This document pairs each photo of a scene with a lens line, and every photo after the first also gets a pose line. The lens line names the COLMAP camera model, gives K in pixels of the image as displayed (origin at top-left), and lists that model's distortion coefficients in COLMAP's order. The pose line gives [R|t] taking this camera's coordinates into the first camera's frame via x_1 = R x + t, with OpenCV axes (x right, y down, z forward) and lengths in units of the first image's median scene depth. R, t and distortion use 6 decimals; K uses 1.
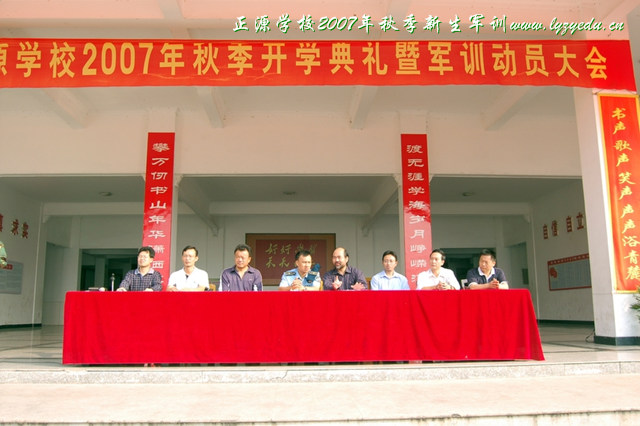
lens RADIAL K [[532.0, 0, 321.7], [0, 532.0, 213.2], [0, 0, 1]] dist [-0.007971, -0.002094]
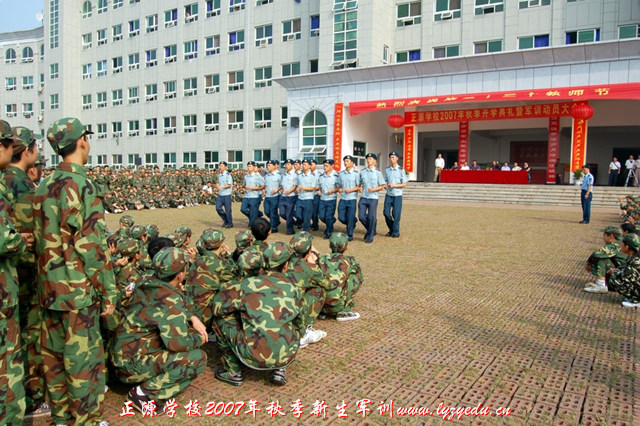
lens RADIAL K [[506.4, 0, 322.0], [0, 506.4, 212.3], [0, 0, 1]] dist [-0.017450, -0.003571]
pose [[0.808231, 0.055579, -0.586237, 0.741480], [0.084988, 0.974103, 0.209523, -0.288932], [0.582700, -0.219166, 0.782577, -1.787473]]
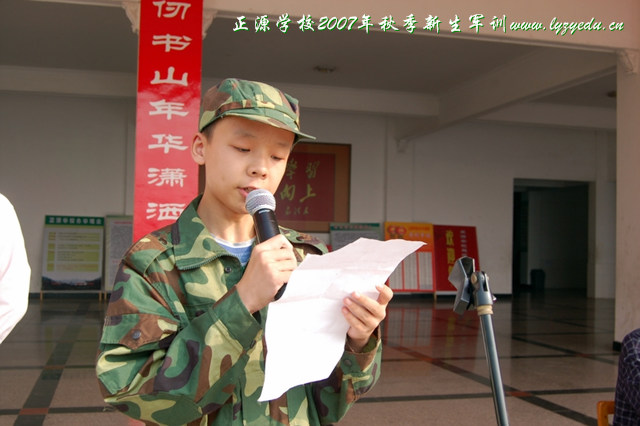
lens RADIAL K [[760.7, 0, 319.7], [0, 760.7, 213.7], [0, 0, 1]] dist [-0.090178, 0.000000]
pose [[0.979958, 0.034602, 0.196177, -0.301124], [-0.061916, 0.988928, 0.134862, 0.004617], [-0.189338, -0.144306, 0.971250, 0.348435]]
